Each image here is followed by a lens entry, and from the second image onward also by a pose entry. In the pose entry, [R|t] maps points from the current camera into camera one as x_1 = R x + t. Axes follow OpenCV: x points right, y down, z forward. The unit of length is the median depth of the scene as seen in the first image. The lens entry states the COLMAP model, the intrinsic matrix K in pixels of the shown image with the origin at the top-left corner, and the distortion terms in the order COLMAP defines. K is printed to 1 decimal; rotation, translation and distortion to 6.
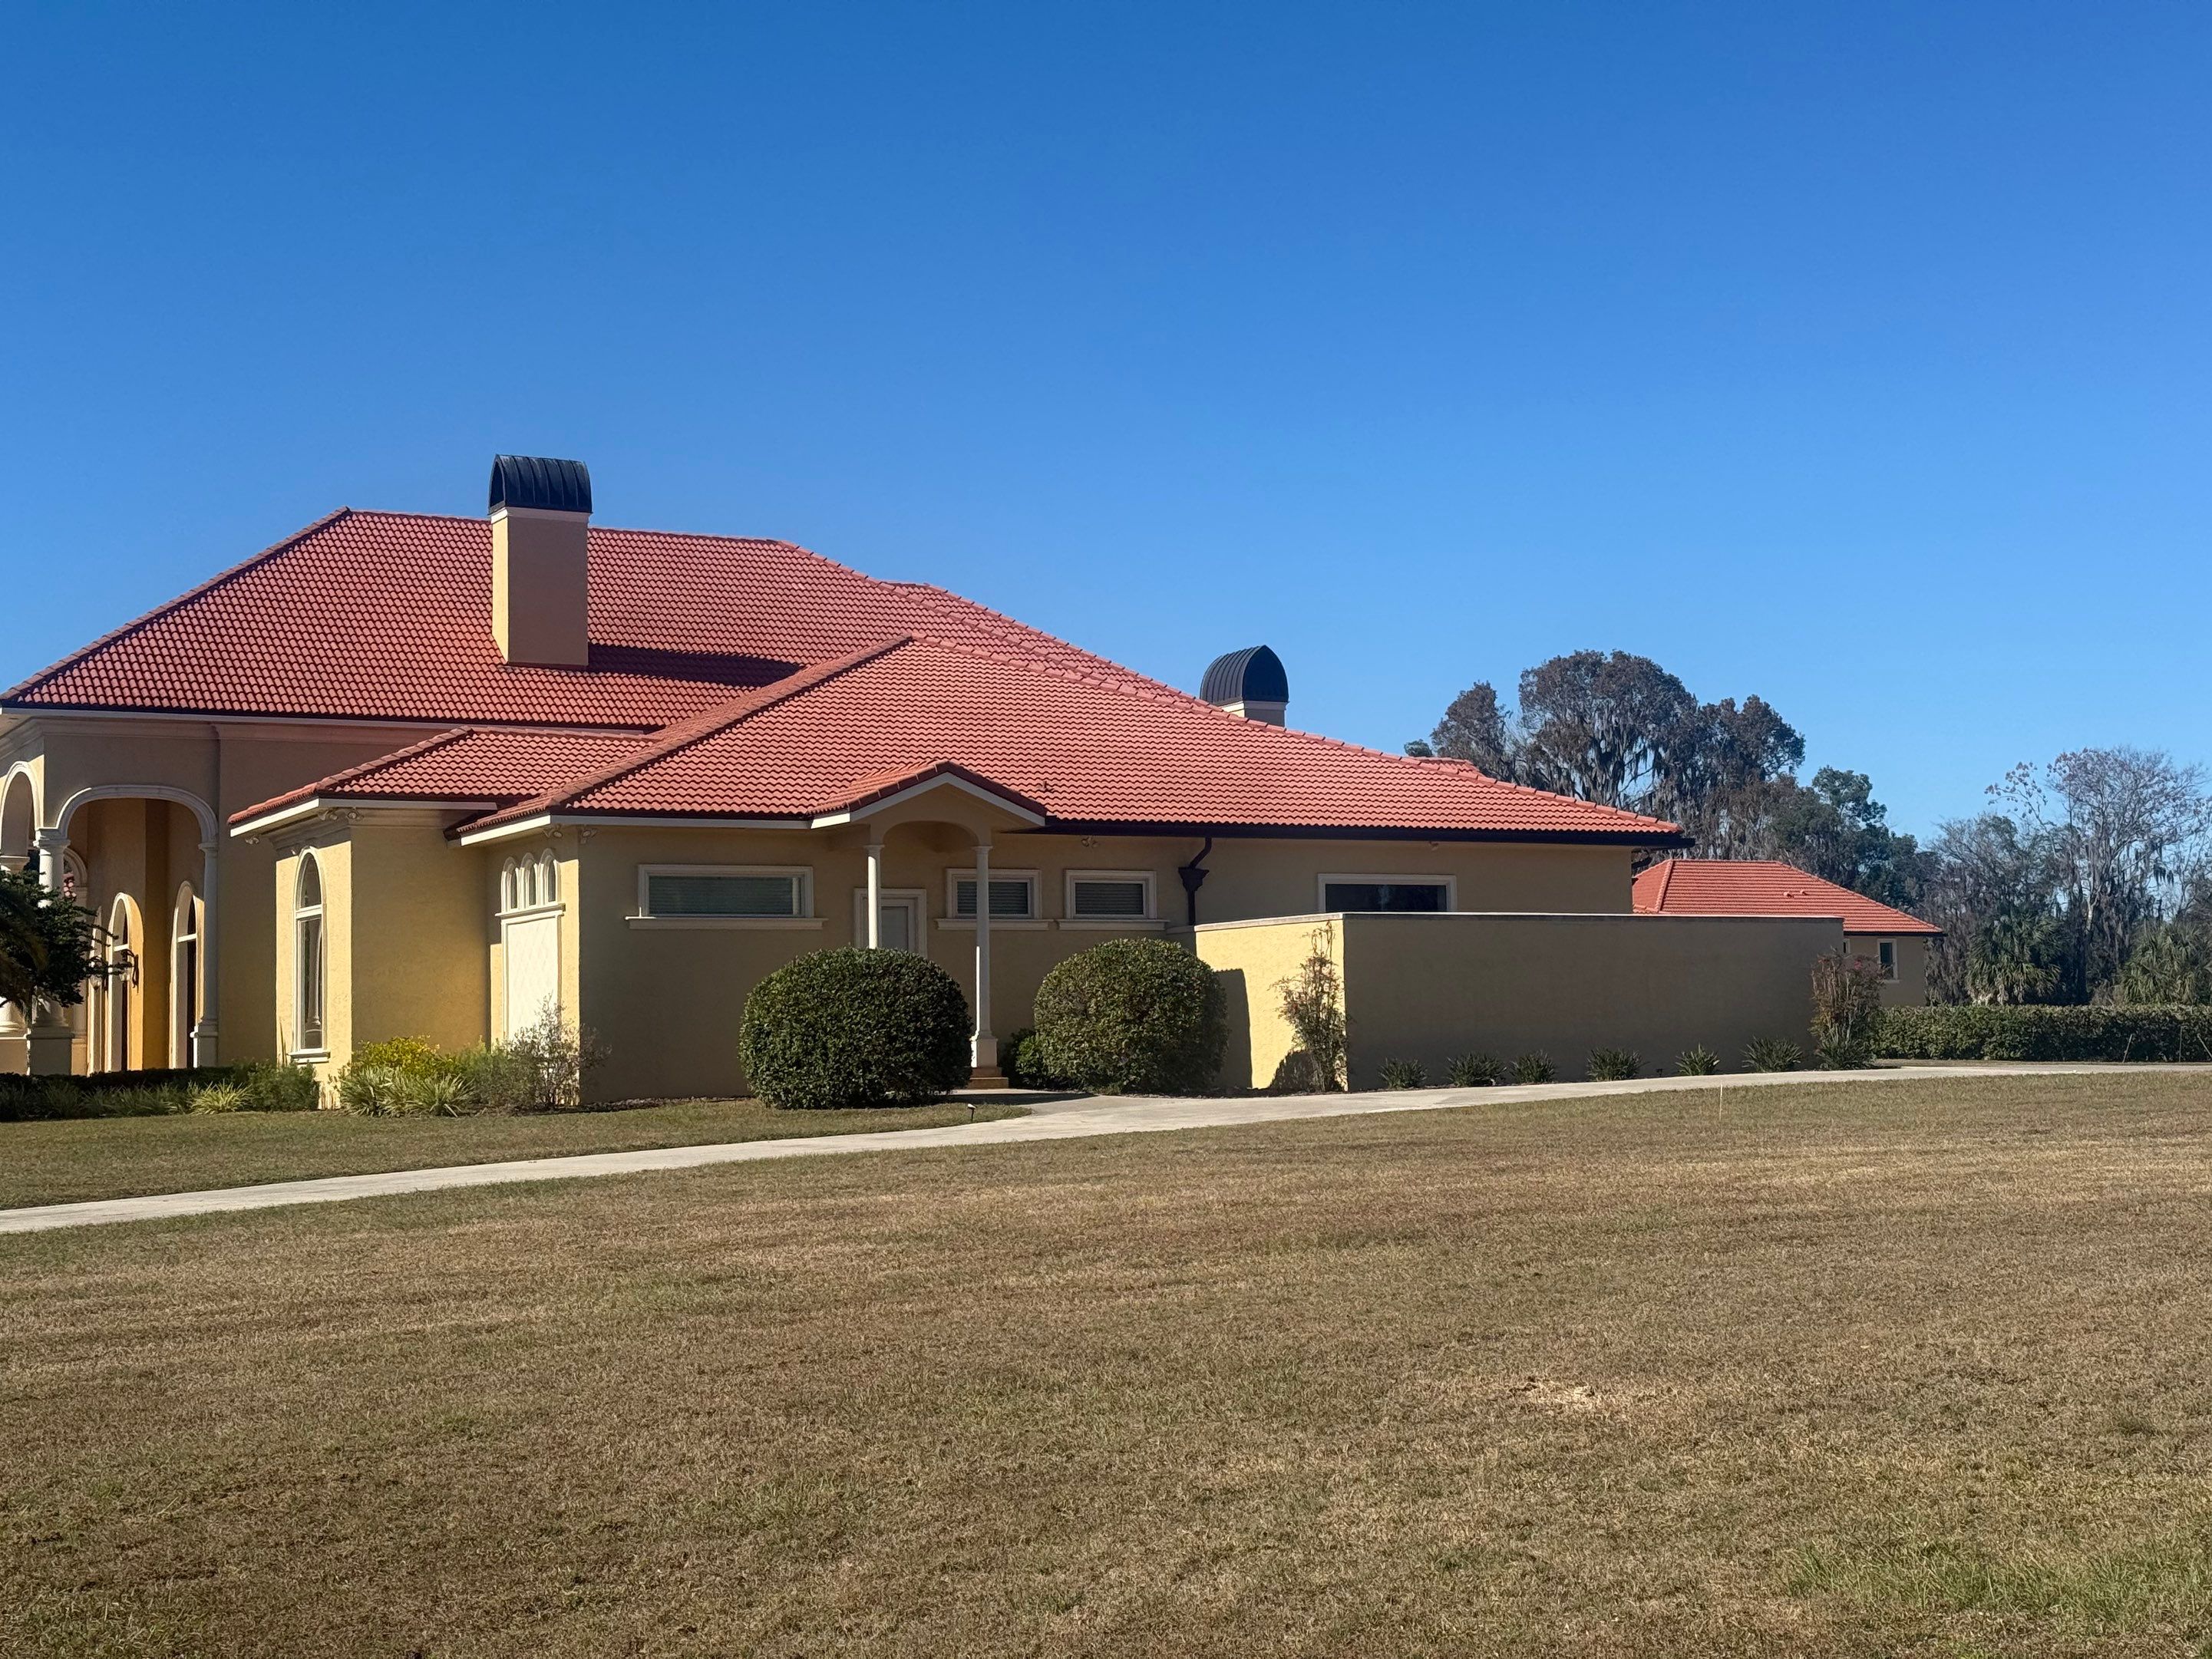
lens RADIAL K [[3242.7, 0, 1106.0], [0, 3242.7, 829.5], [0, 0, 1]] dist [0.196103, -0.004842]
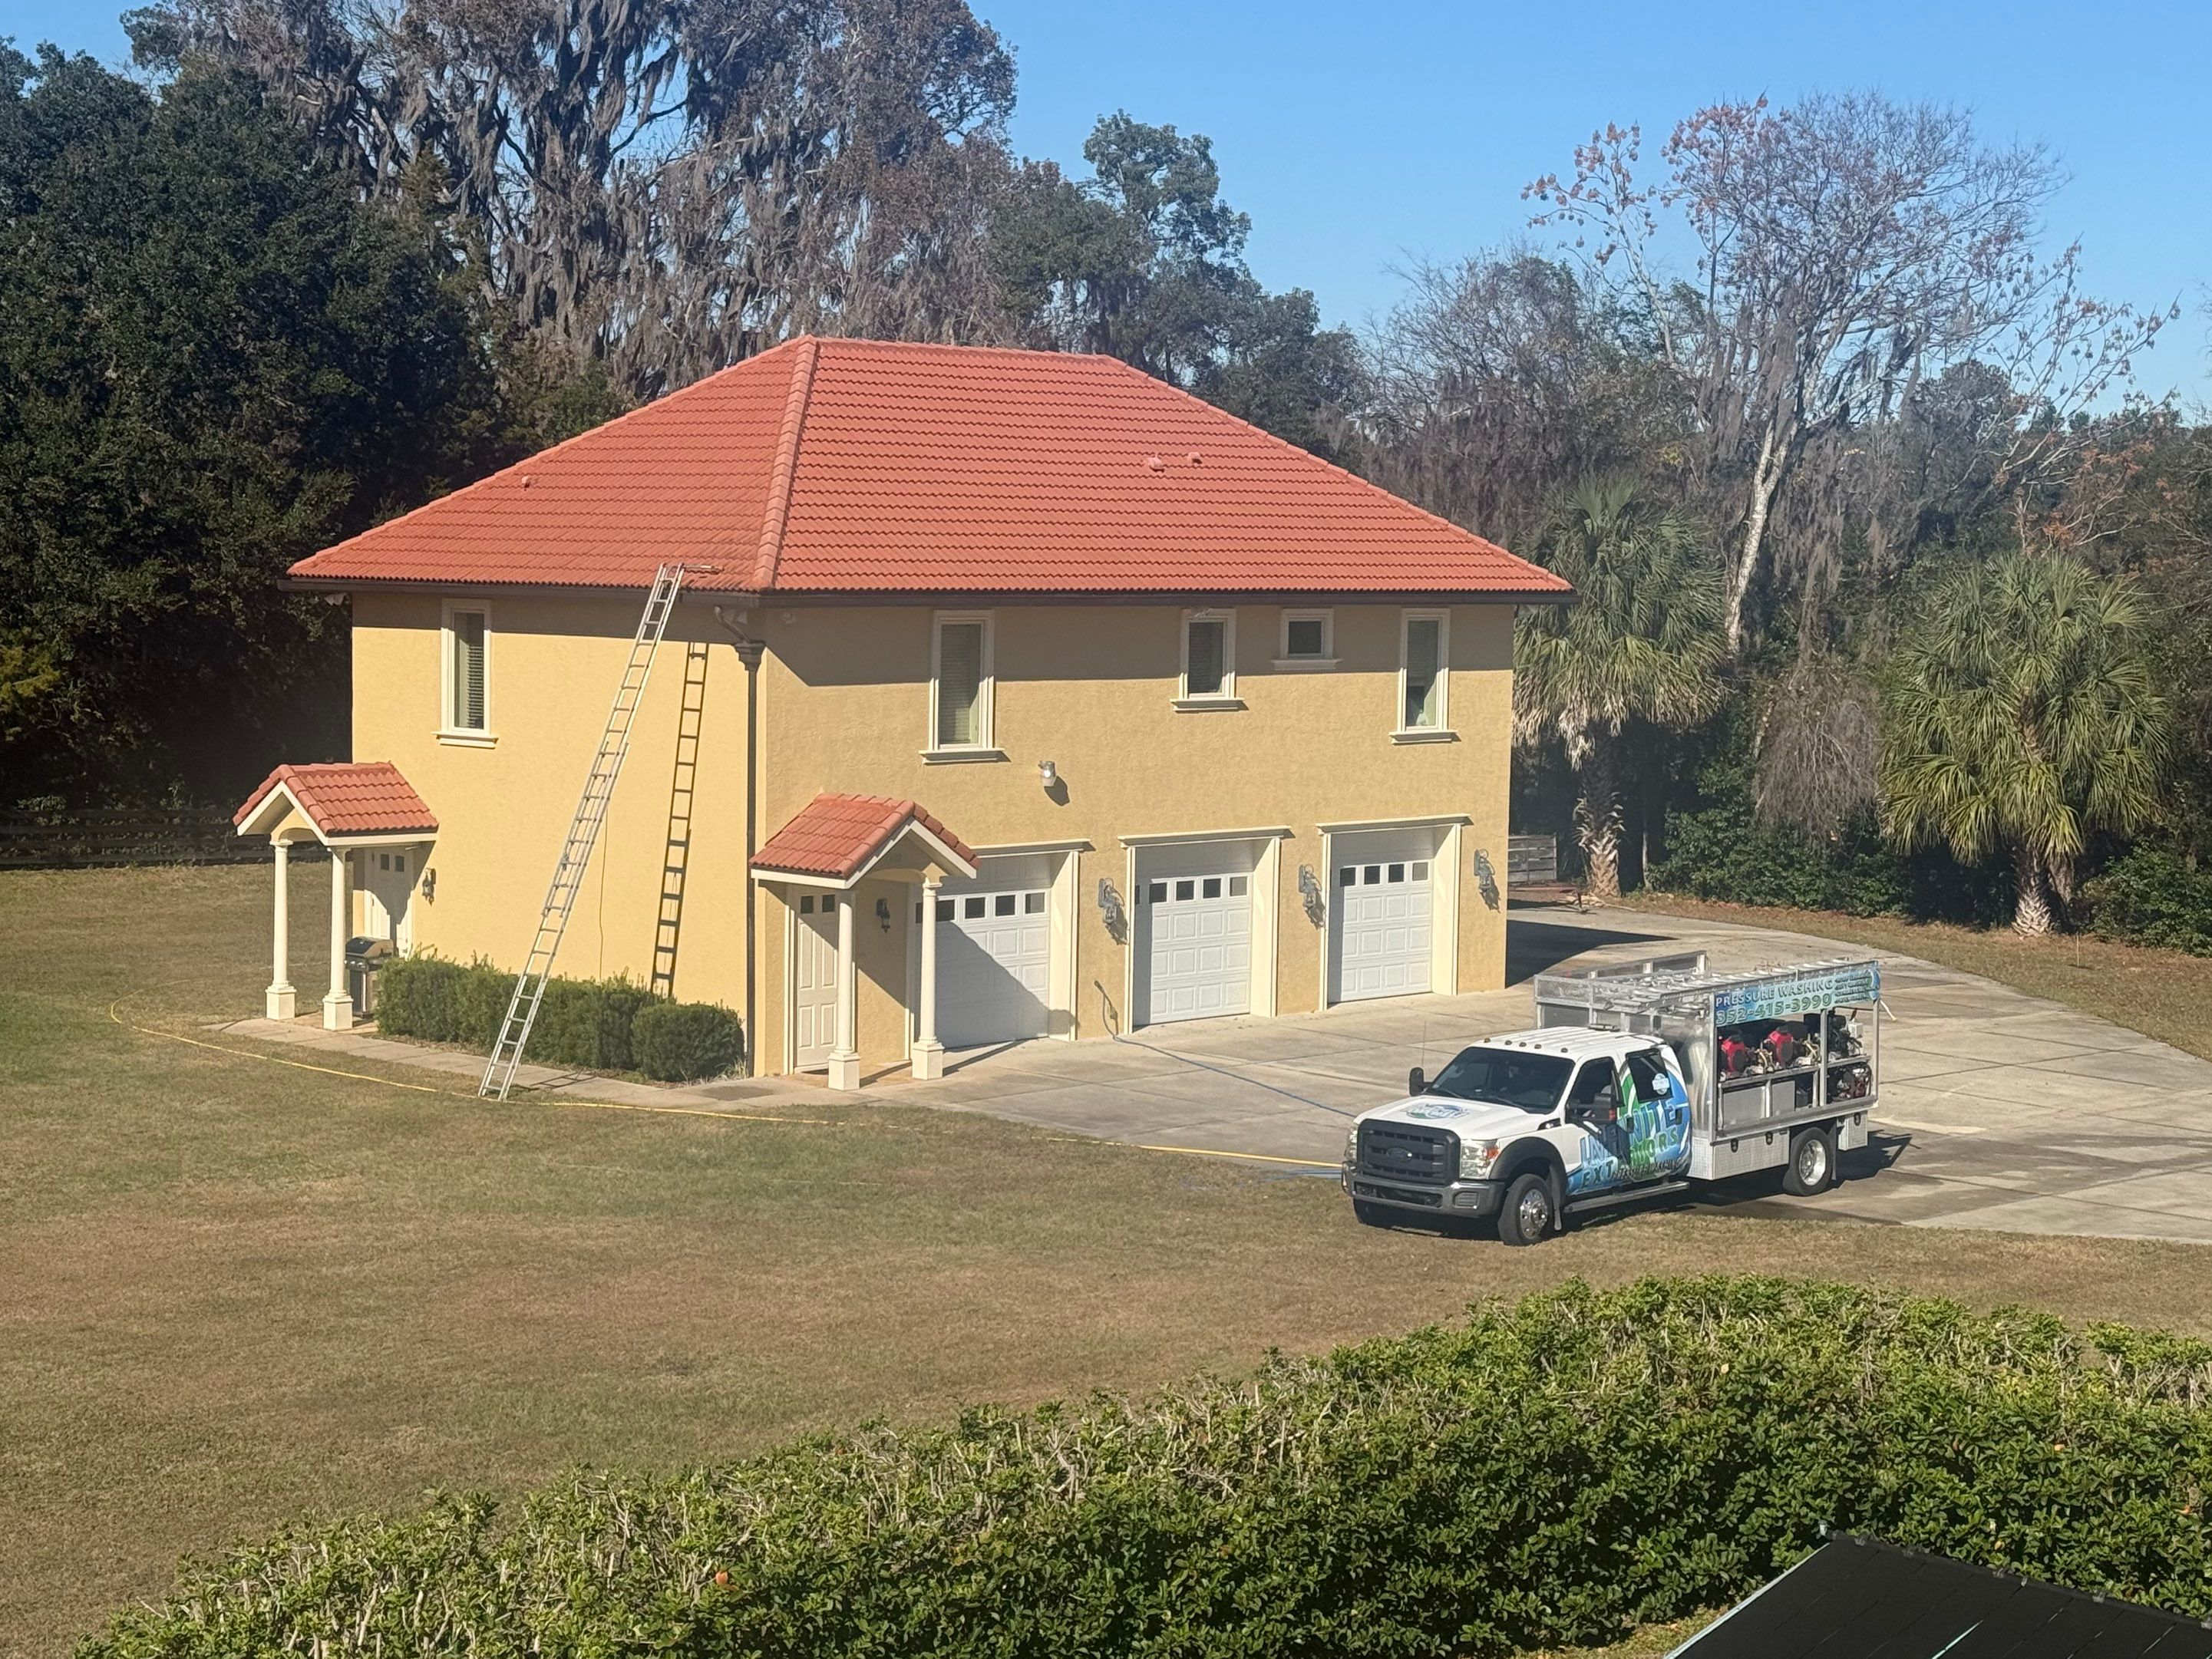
lens RADIAL K [[3242.7, 0, 1106.0], [0, 3242.7, 829.5], [0, 0, 1]] dist [0.196103, -0.004842]
pose [[0.947354, -0.003120, 0.320172, 0.080597], [-0.055016, 0.983494, 0.172371, -0.001032], [-0.315425, -0.180911, 0.931546, 0.572016]]
